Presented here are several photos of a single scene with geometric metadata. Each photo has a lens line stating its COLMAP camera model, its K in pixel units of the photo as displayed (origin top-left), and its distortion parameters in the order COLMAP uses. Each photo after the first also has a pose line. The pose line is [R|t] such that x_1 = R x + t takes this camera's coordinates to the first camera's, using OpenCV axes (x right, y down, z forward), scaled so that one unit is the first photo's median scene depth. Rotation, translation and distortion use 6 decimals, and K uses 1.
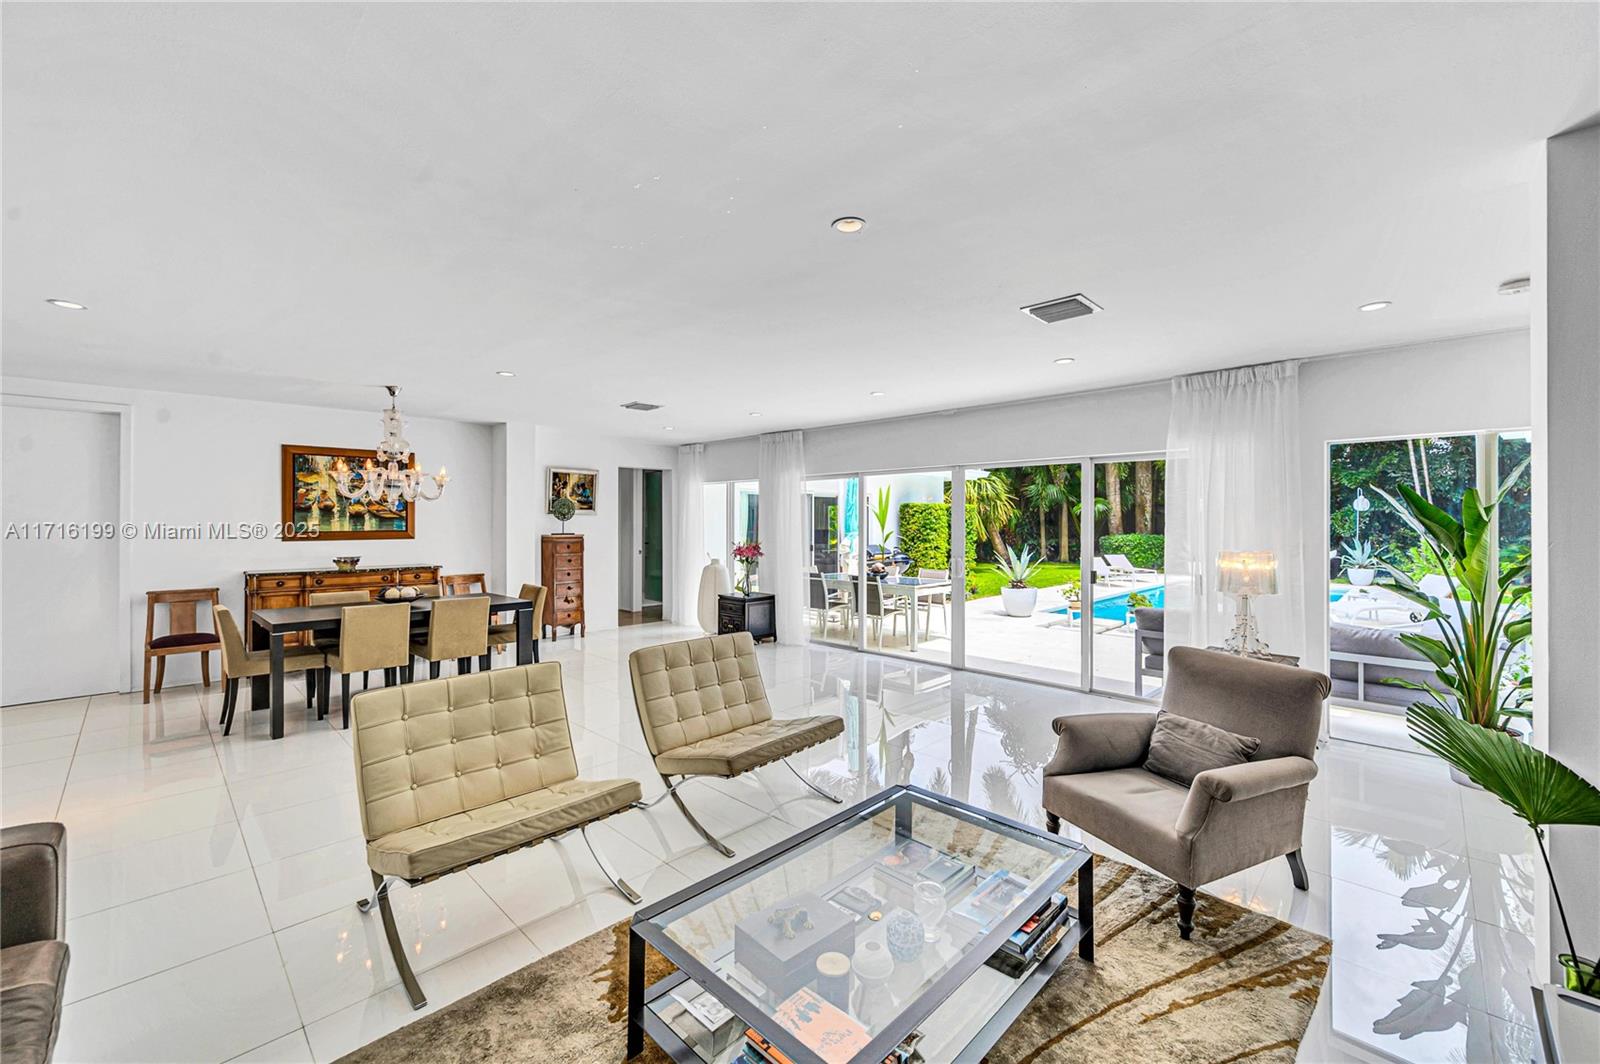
lens RADIAL K [[643.5, 0, 808.1], [0, 643.5, 522.8], [0, 0, 1]] dist [-0.000024, 0.000132]
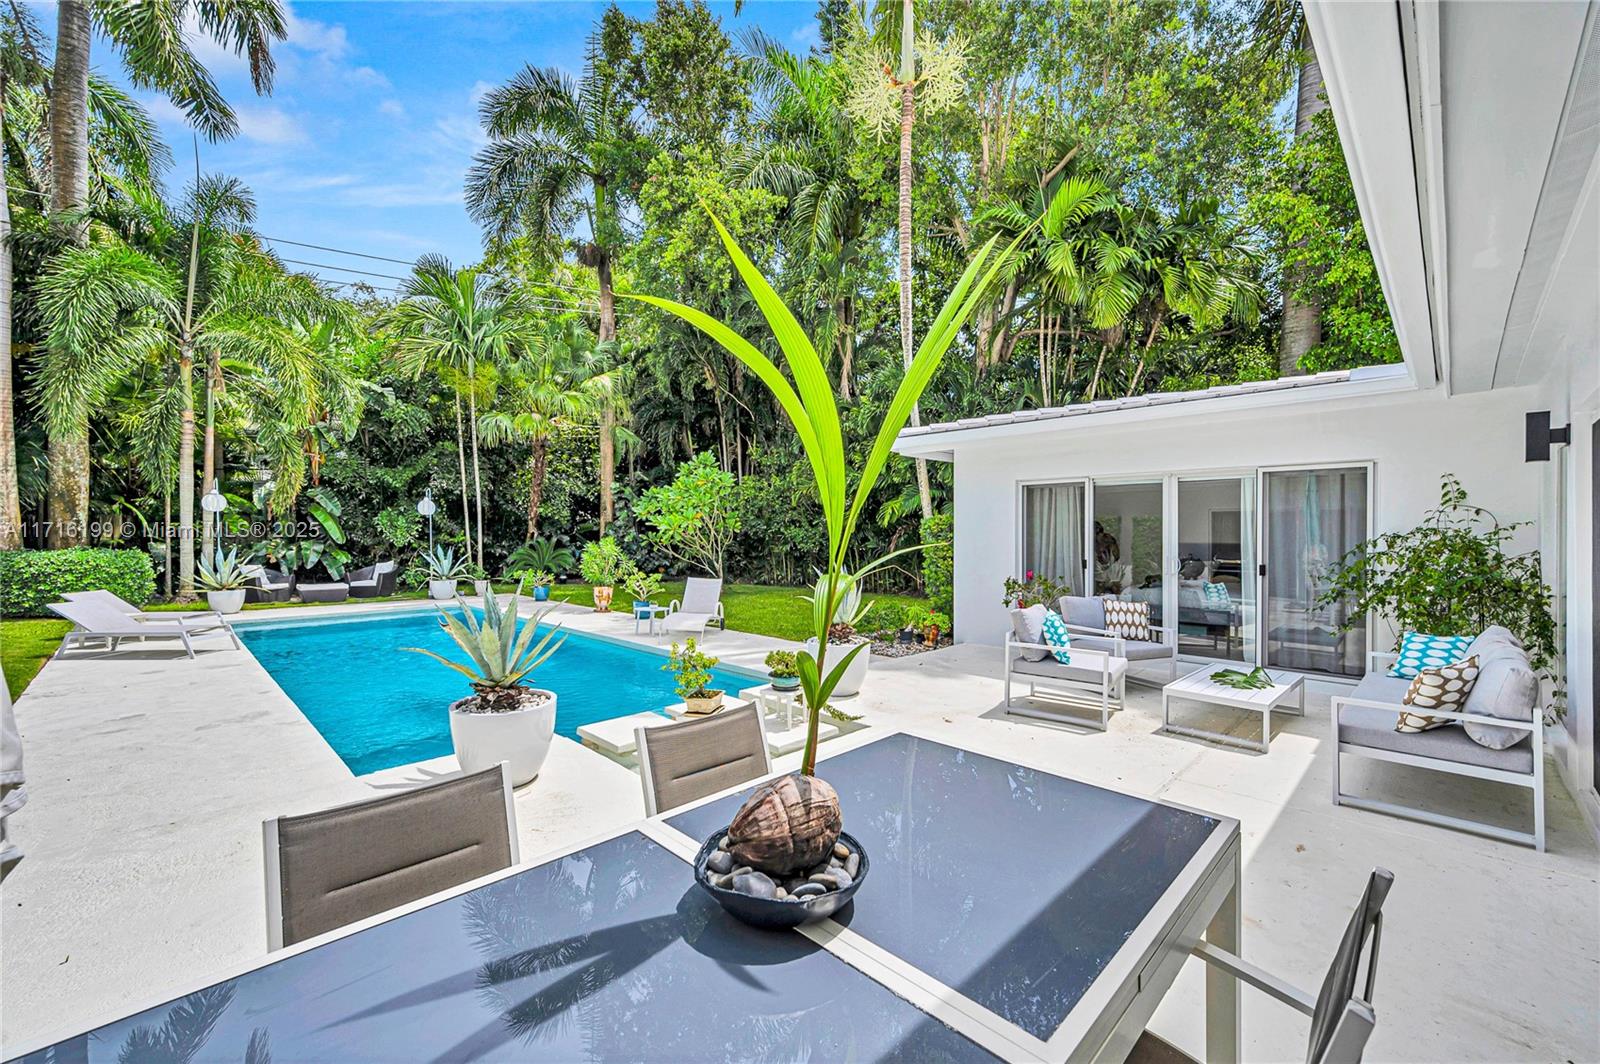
lens RADIAL K [[643.5, 0, 808.1], [0, 643.5, 522.8], [0, 0, 1]] dist [-0.000024, 0.000132]
pose [[0.015994, 0.013074, 0.999787, -0.010646], [0.002183, 0.999912, -0.013111, 0.006105], [-0.999870, 0.002392, 0.015964, 0.646036]]
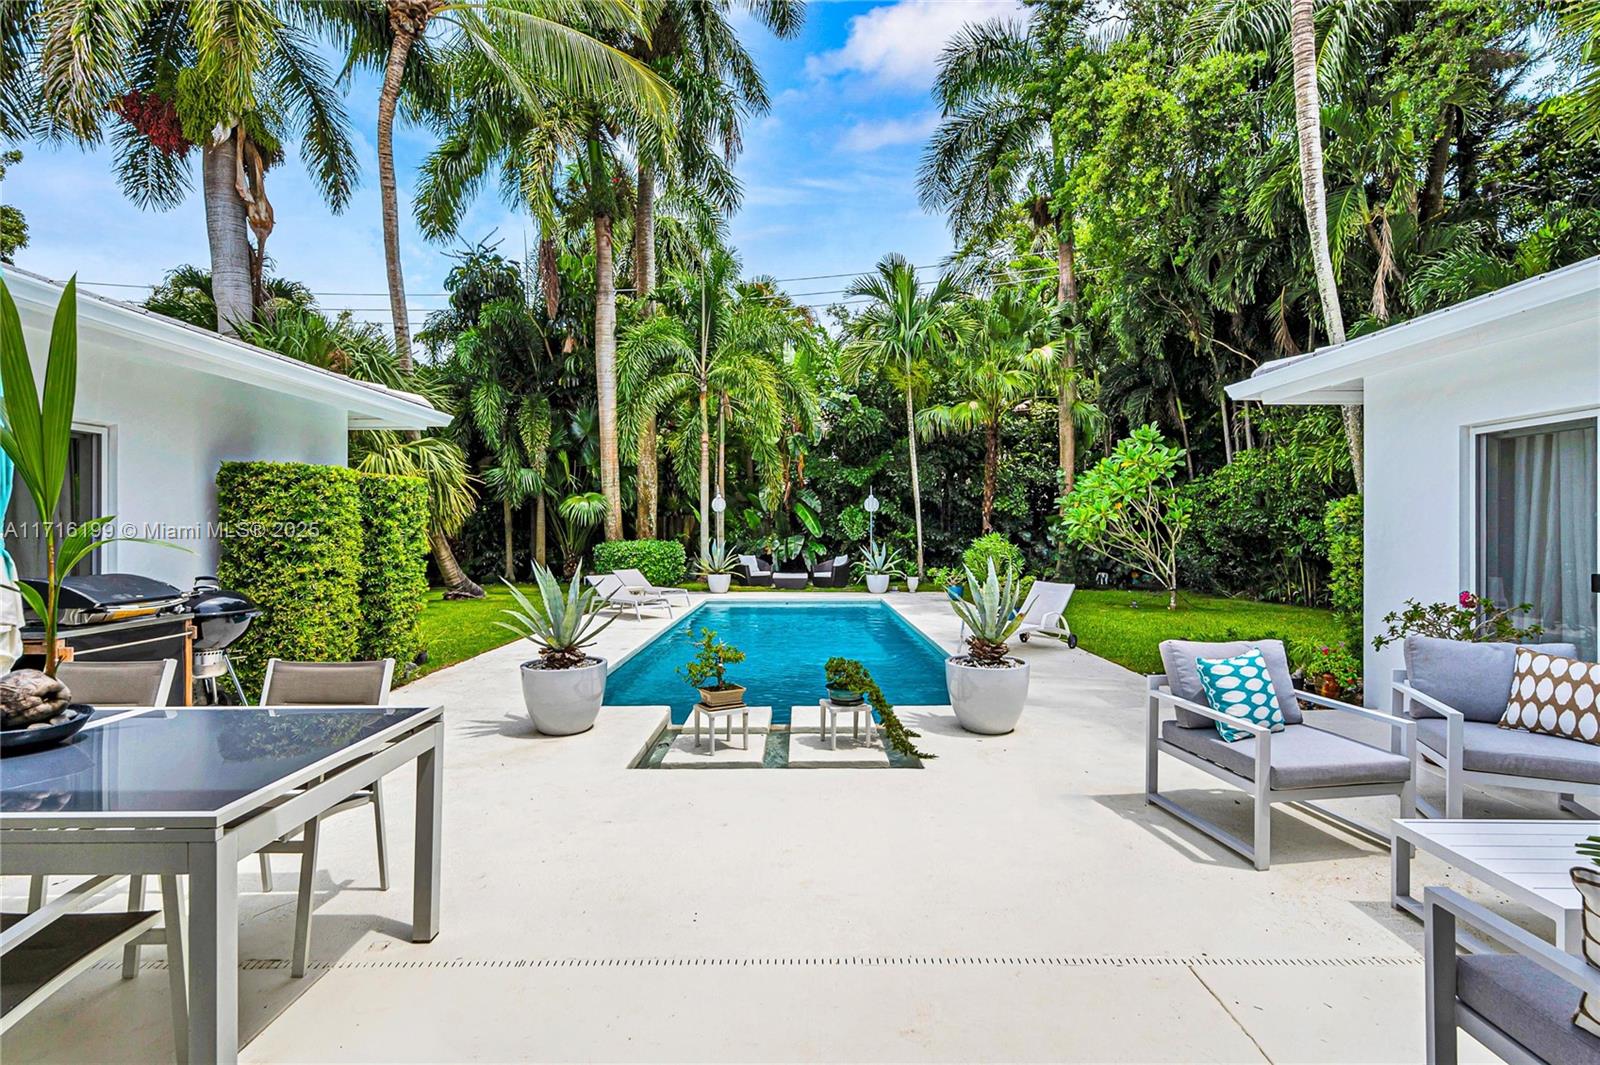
lens RADIAL K [[735.5, 0, 804.2], [0, 735.5, 529.1], [0, 0, 1]] dist [0.000318, 0.000061]
pose [[0.713346, 0.000452, 0.700812, 0.083566], [0.002069, 0.999994, -0.002750, 0.012059], [-0.700809, 0.003412, 0.713341, 0.442456]]
